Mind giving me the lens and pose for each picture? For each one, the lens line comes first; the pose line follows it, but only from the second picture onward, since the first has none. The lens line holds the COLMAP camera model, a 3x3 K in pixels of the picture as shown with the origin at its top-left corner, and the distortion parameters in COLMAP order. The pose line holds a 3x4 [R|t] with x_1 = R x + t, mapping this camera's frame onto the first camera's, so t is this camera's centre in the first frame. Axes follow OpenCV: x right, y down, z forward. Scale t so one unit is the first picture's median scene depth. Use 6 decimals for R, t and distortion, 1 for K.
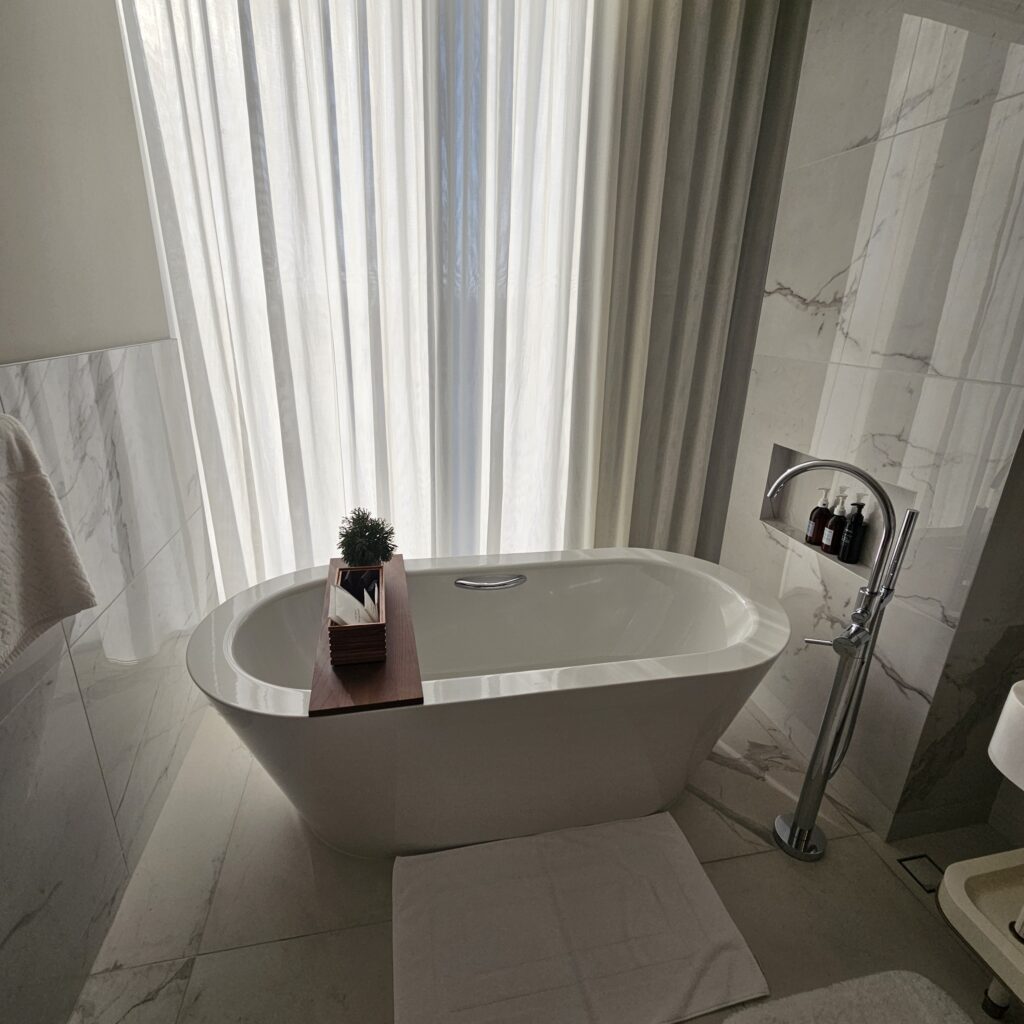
lens RADIAL K [[559.2, 0, 507.6], [0, 559.2, 507.0], [0, 0, 1]] dist [-0.004123, 0.000967]
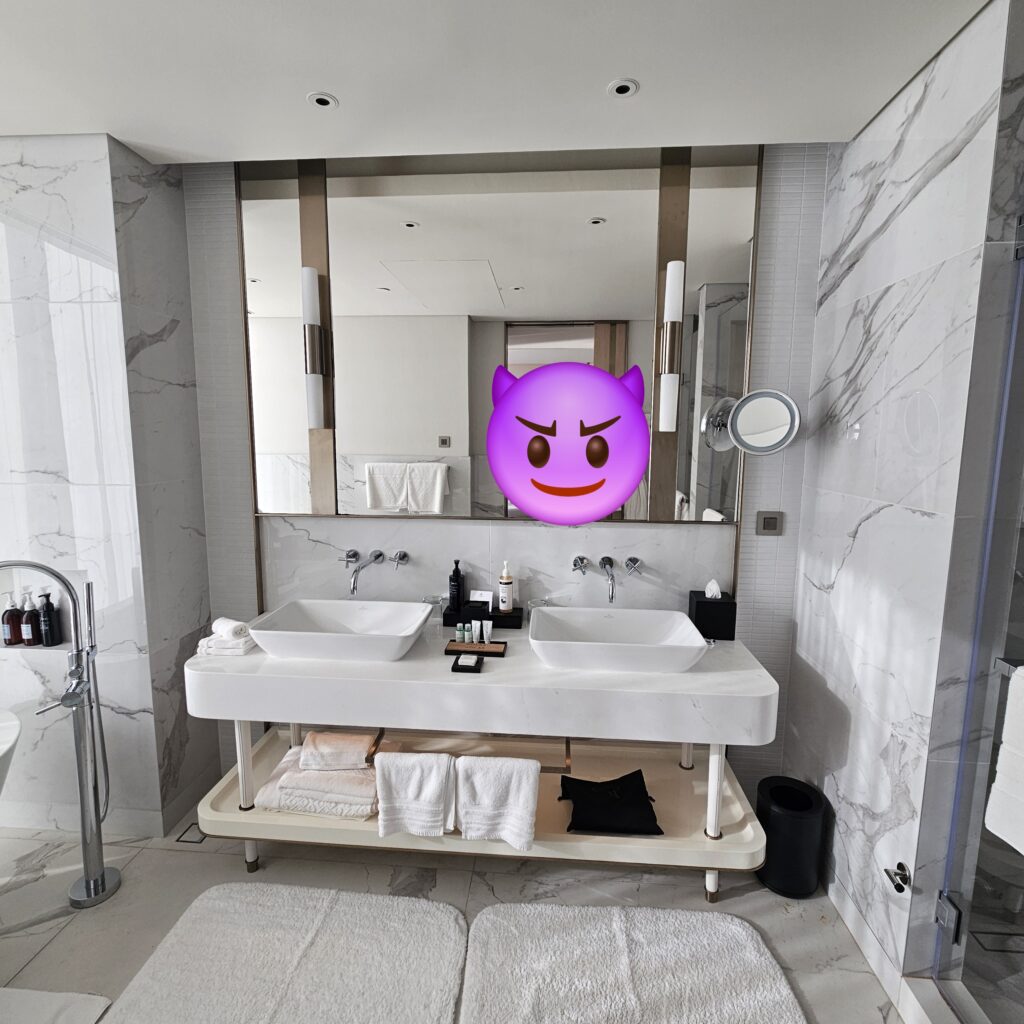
lens RADIAL K [[559.2, 0, 507.6], [0, 559.2, 507.0], [0, 0, 1]] dist [-0.004123, 0.000967]
pose [[0.282197, -0.142249, 0.948752, -0.198741], [0.321602, 0.945750, 0.046142, 0.085130], [-0.903846, 0.292099, 0.312636, -0.324478]]
